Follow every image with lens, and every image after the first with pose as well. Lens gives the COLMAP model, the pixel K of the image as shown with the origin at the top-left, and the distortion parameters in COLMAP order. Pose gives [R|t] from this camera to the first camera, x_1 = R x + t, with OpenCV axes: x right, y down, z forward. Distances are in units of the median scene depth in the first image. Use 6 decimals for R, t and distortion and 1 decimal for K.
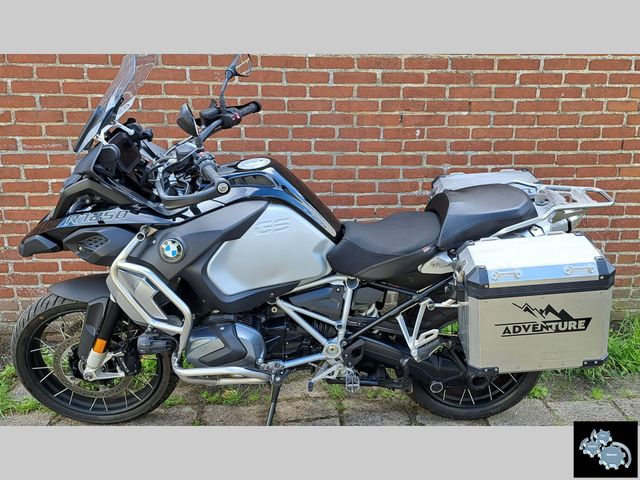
lens RADIAL K [[644.9, 0, 361.1], [0, 644.9, 255.3], [0, 0, 1]] dist [0.106484, -0.148761]
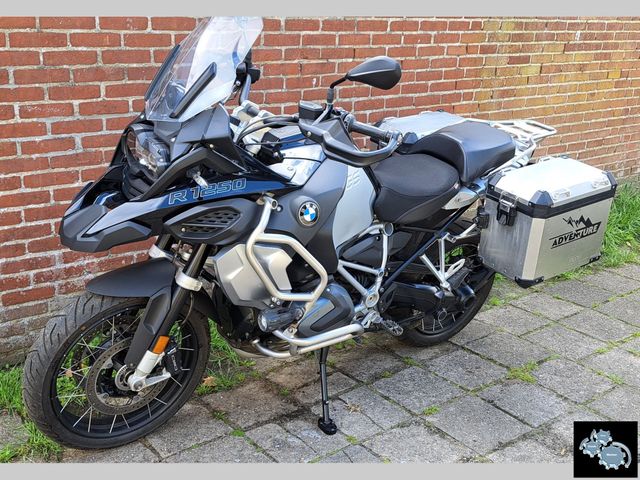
lens RADIAL K [[734.1, 0, 296.4], [0, 734.1, 242.7], [0, 0, 1]] dist [0.124735, -0.209227]
pose [[0.840904, -0.154268, 0.518732, -0.586490], [0.139120, 0.987919, 0.068279, -0.028221], [-0.522998, 0.014750, 0.852206, 0.063298]]
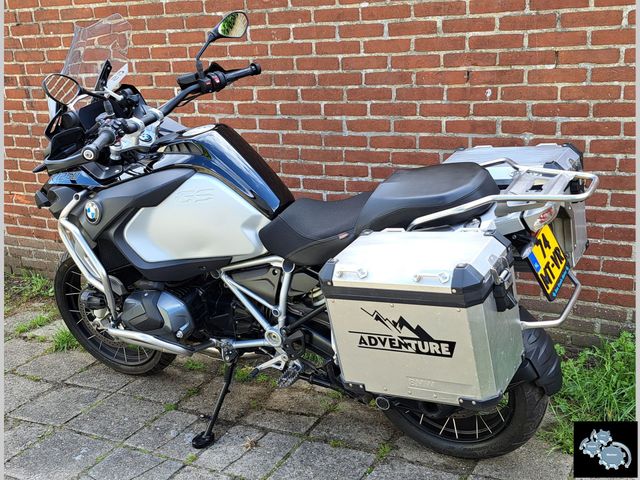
lens RADIAL K [[774.4, 0, 320.0], [0, 774.4, 240.0], [0, 0, 1]] dist [0.140032, -0.265438]
pose [[0.838730, 0.097301, -0.535784, 0.468583], [-0.090096, 0.995142, 0.039684, -0.031153], [0.537043, 0.014987, 0.843422, 0.090075]]
